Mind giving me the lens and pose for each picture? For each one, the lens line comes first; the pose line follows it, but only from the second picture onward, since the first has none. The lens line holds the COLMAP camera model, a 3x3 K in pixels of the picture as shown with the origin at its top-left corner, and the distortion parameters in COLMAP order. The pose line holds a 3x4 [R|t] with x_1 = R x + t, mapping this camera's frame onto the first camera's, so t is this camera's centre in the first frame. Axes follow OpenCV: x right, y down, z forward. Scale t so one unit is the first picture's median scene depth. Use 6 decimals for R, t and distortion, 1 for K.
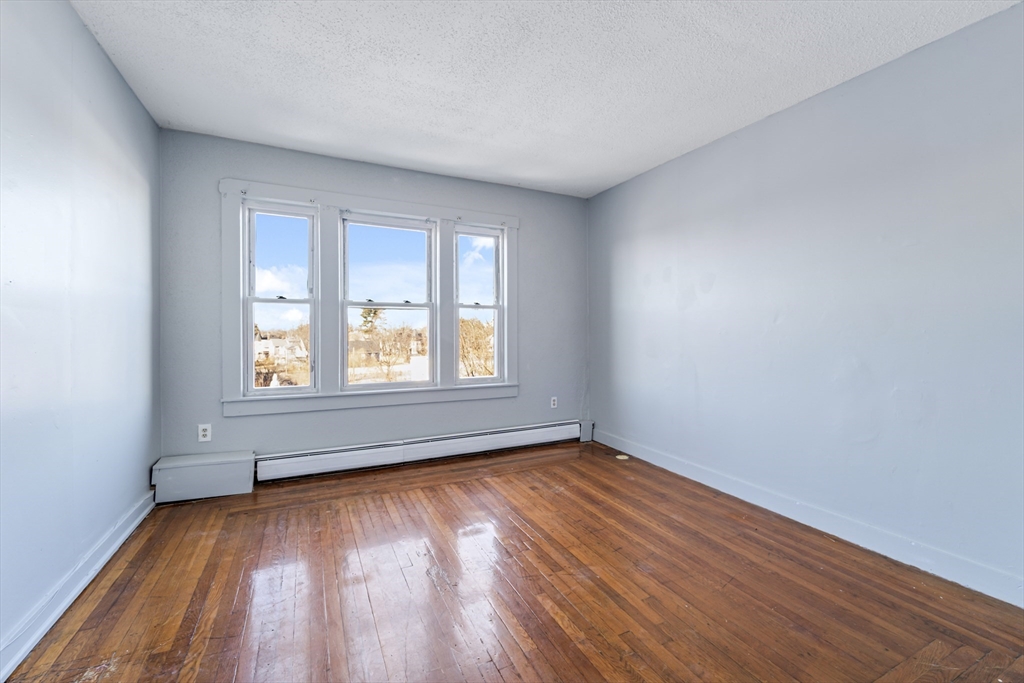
lens RADIAL K [[425.6, 0, 510.5], [0, 425.6, 336.5], [0, 0, 1]] dist [0.003052, -0.002047]
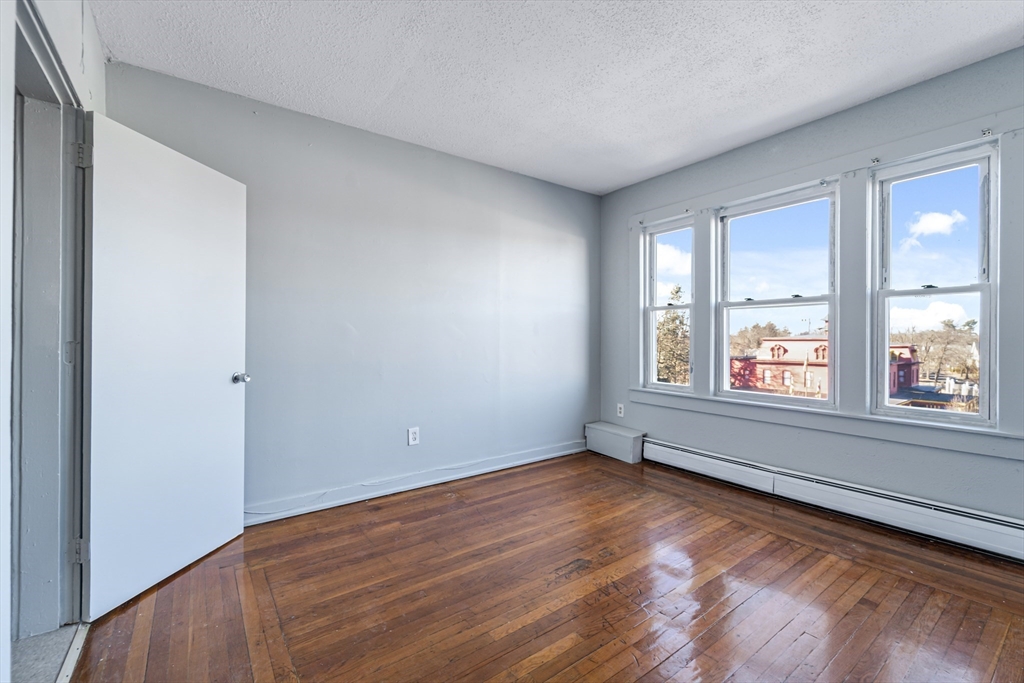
lens RADIAL K [[425.6, 0, 518.7], [0, 425.6, 341.1], [0, 0, 1]] dist [0.003052, -0.002047]
pose [[0.184196, 0.008997, -0.982848, 0.514786], [-0.008318, 0.999937, 0.007595, -0.000305], [0.982854, 0.006776, 0.184260, 0.410768]]
